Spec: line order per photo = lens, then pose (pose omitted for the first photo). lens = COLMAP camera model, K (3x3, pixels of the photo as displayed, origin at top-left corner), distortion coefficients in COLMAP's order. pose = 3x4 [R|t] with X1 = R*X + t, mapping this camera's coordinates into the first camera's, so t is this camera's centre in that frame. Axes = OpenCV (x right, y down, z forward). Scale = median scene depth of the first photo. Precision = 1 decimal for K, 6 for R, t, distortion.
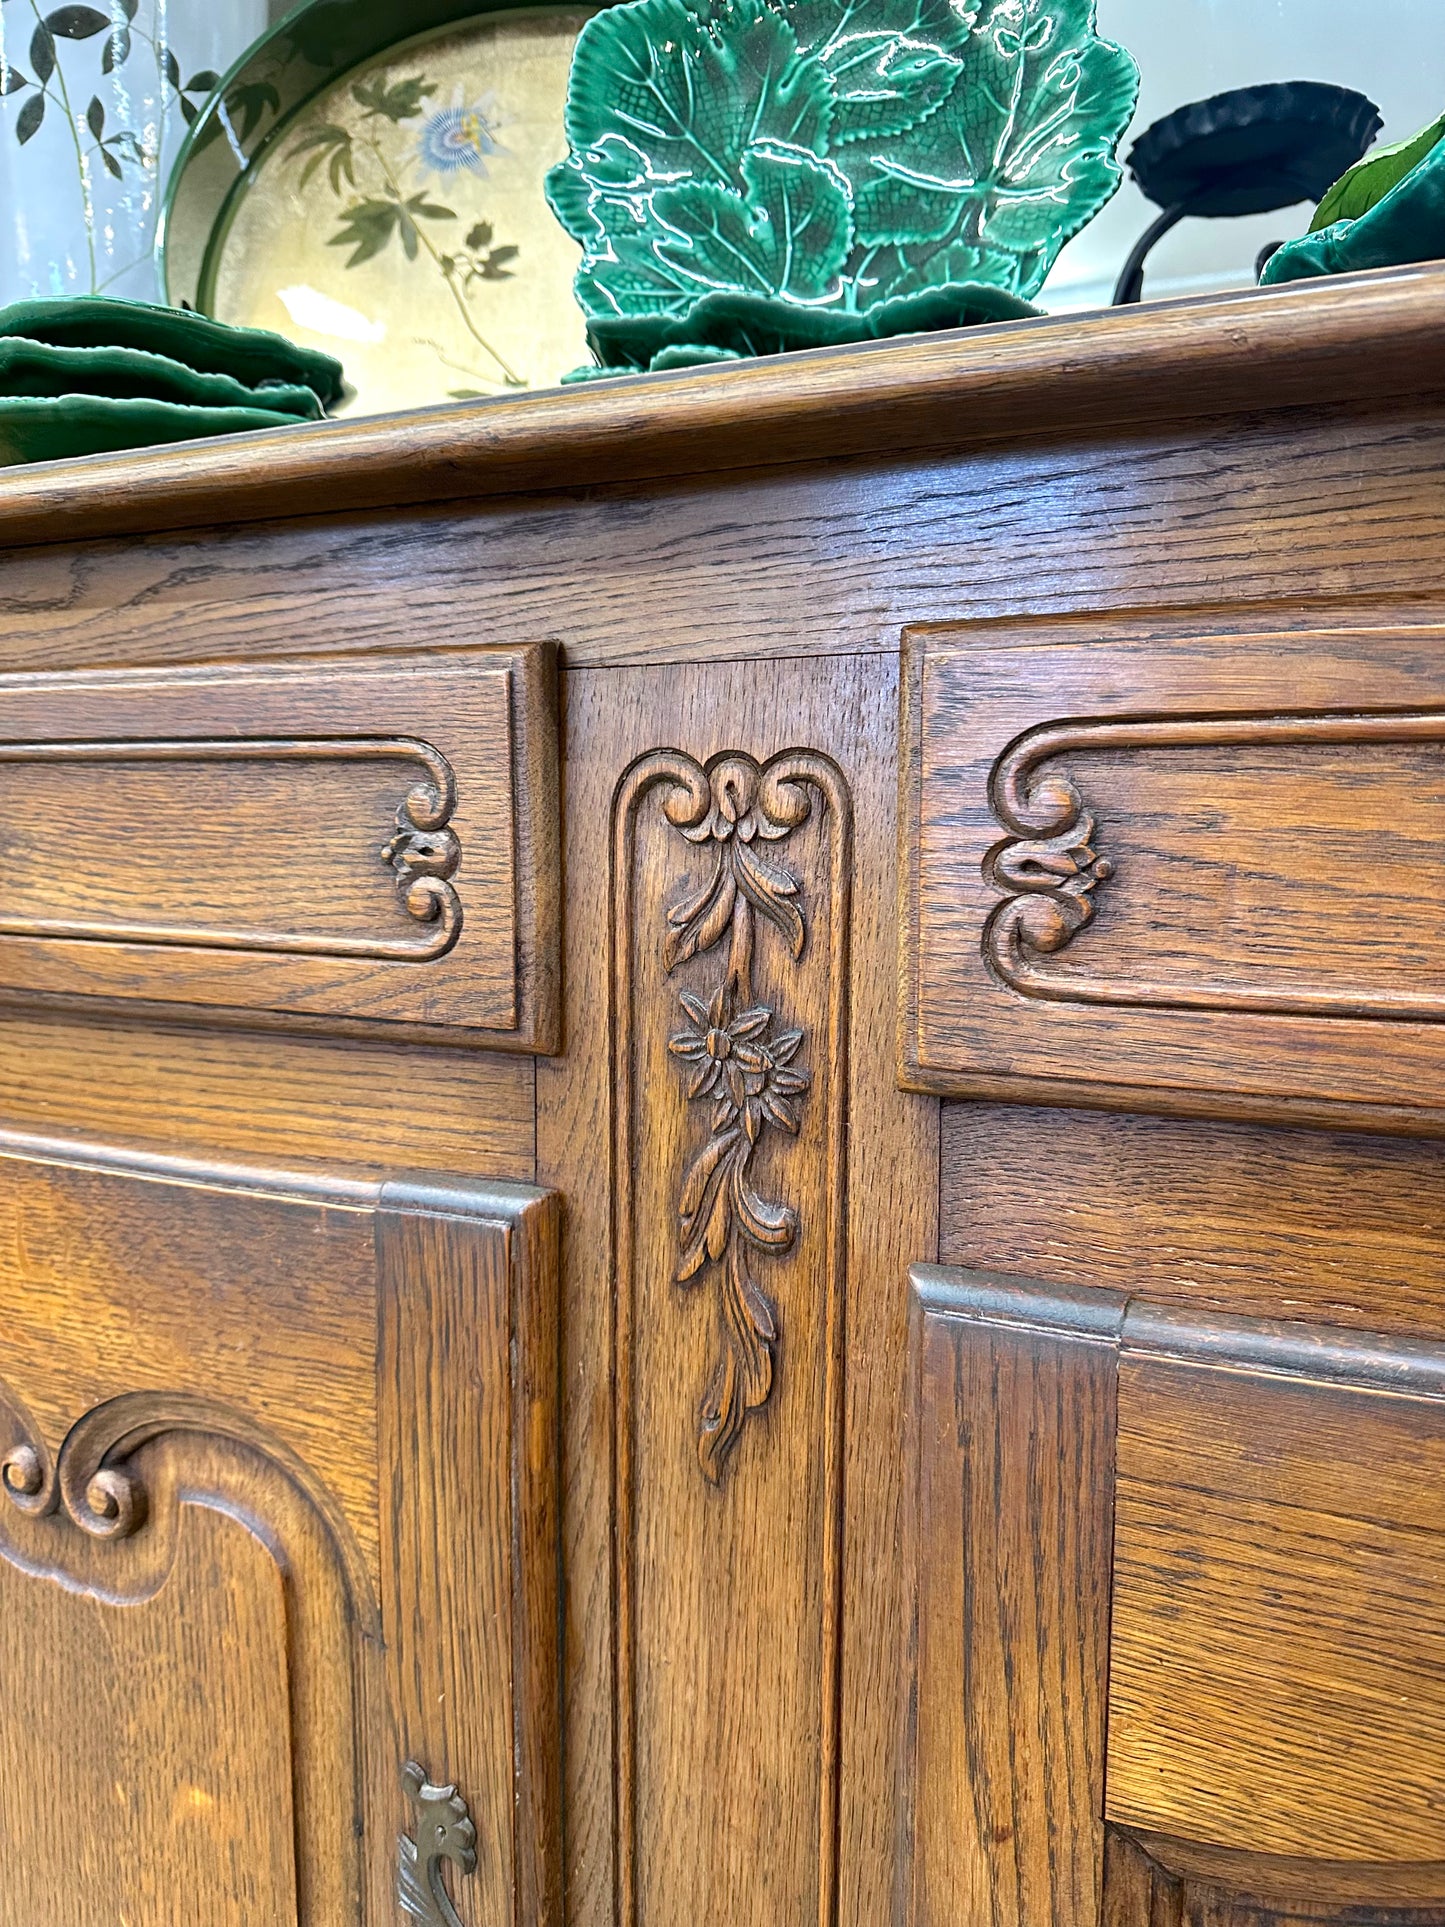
lens RADIAL K [[1364.9, 0, 727.2], [0, 1364.9, 968.3], [0, 0, 1]] dist [0.058977, -0.101097]
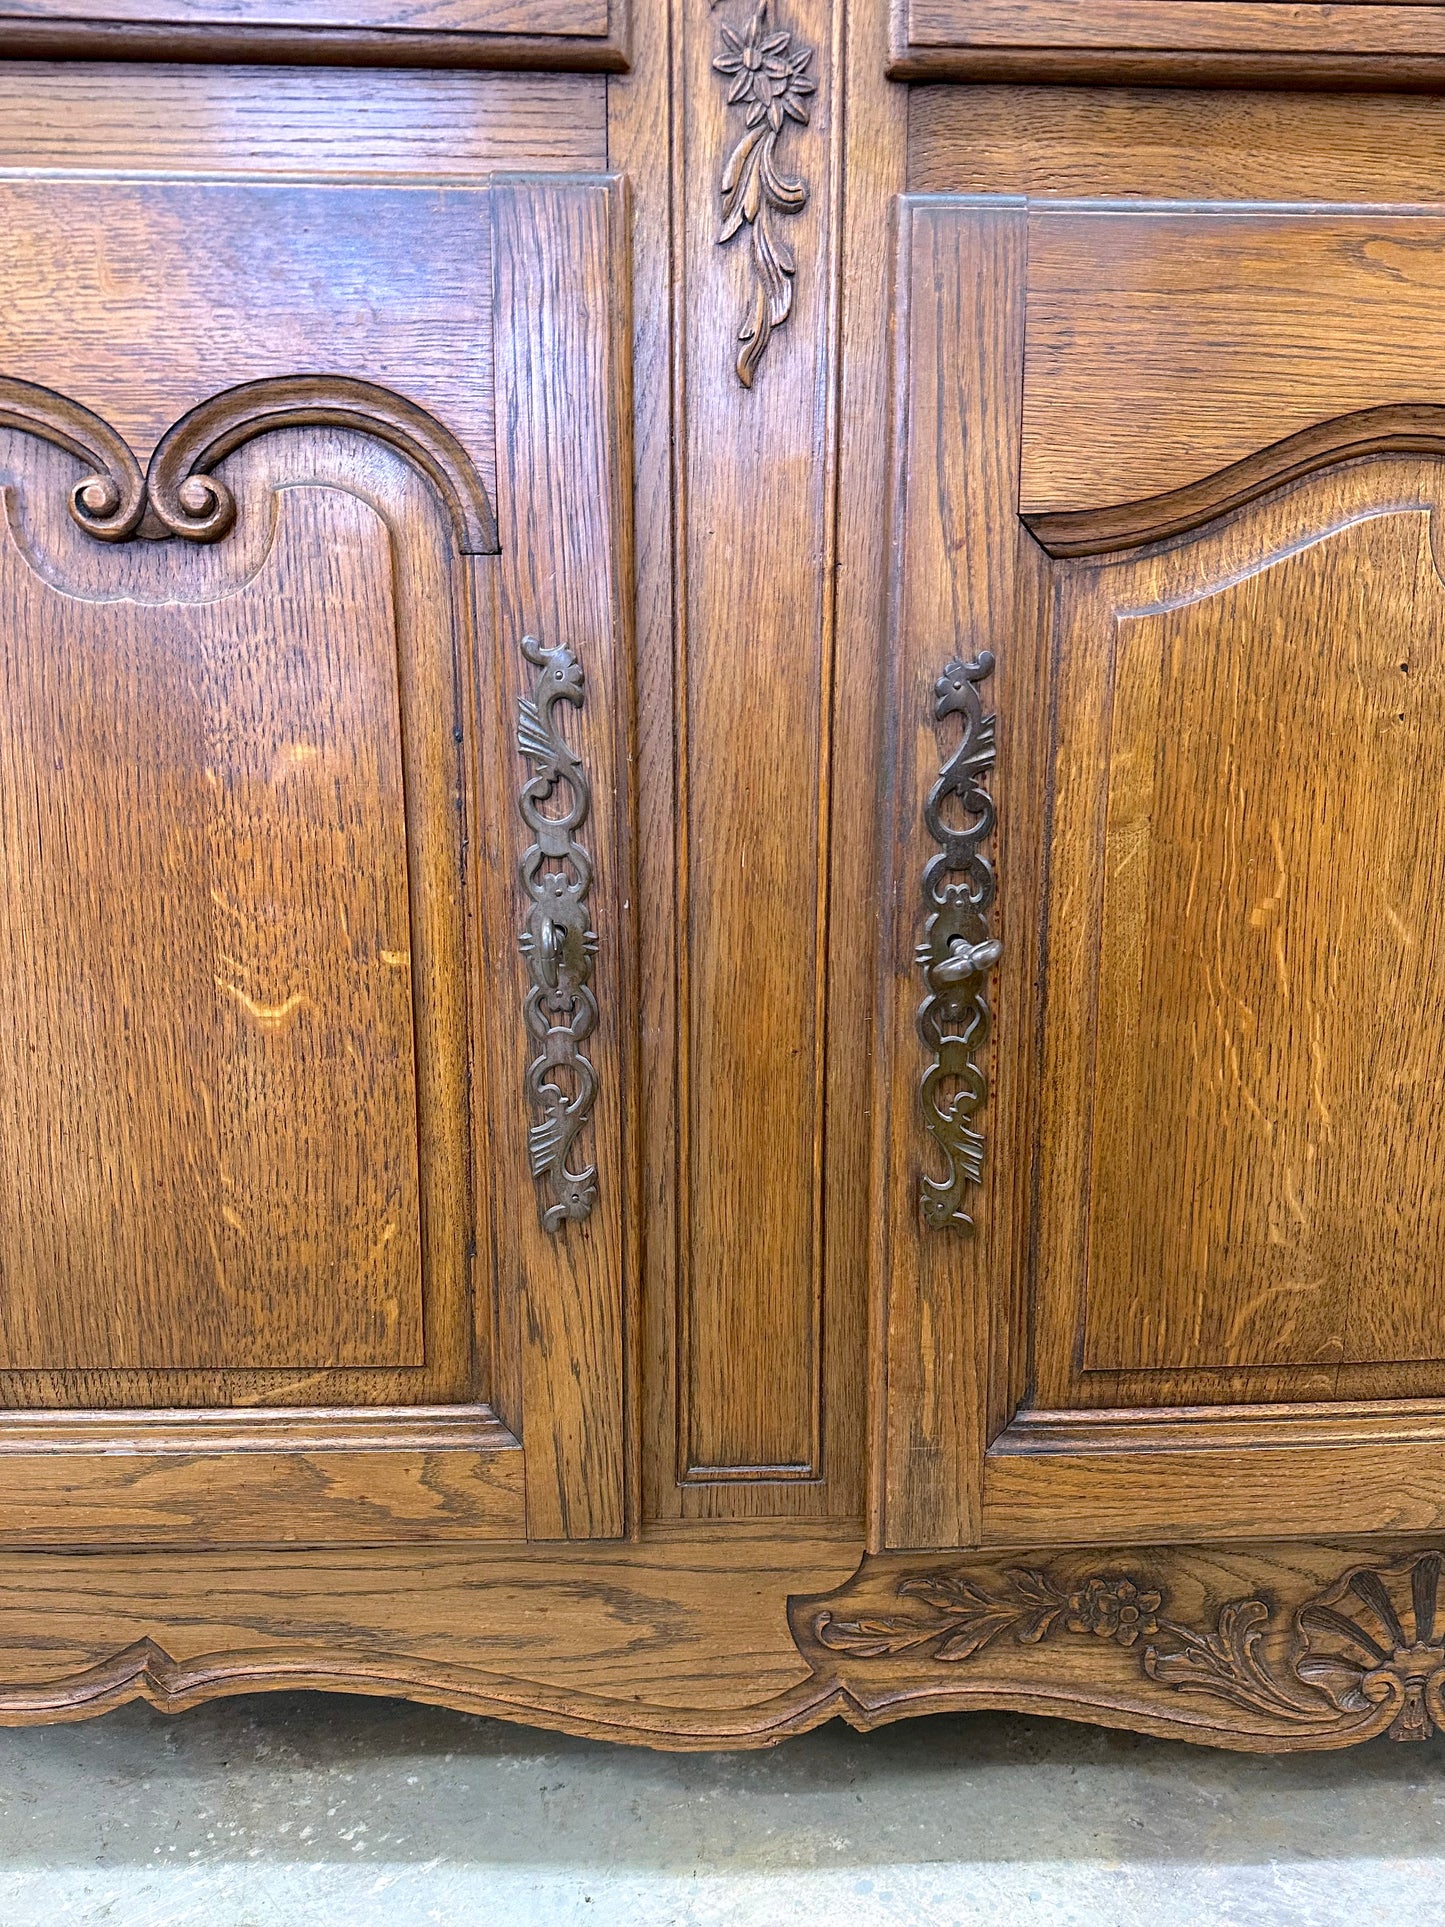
lens RADIAL K [[1364.9, 0, 727.2], [0, 1364.9, 968.3], [0, 0, 1]] dist [0.058977, -0.101097]
pose [[0.890339, -0.092504, 0.445802, -0.801134], [0.048049, 0.992765, 0.110038, 0.887104], [-0.452755, -0.076551, 0.888343, -0.387311]]
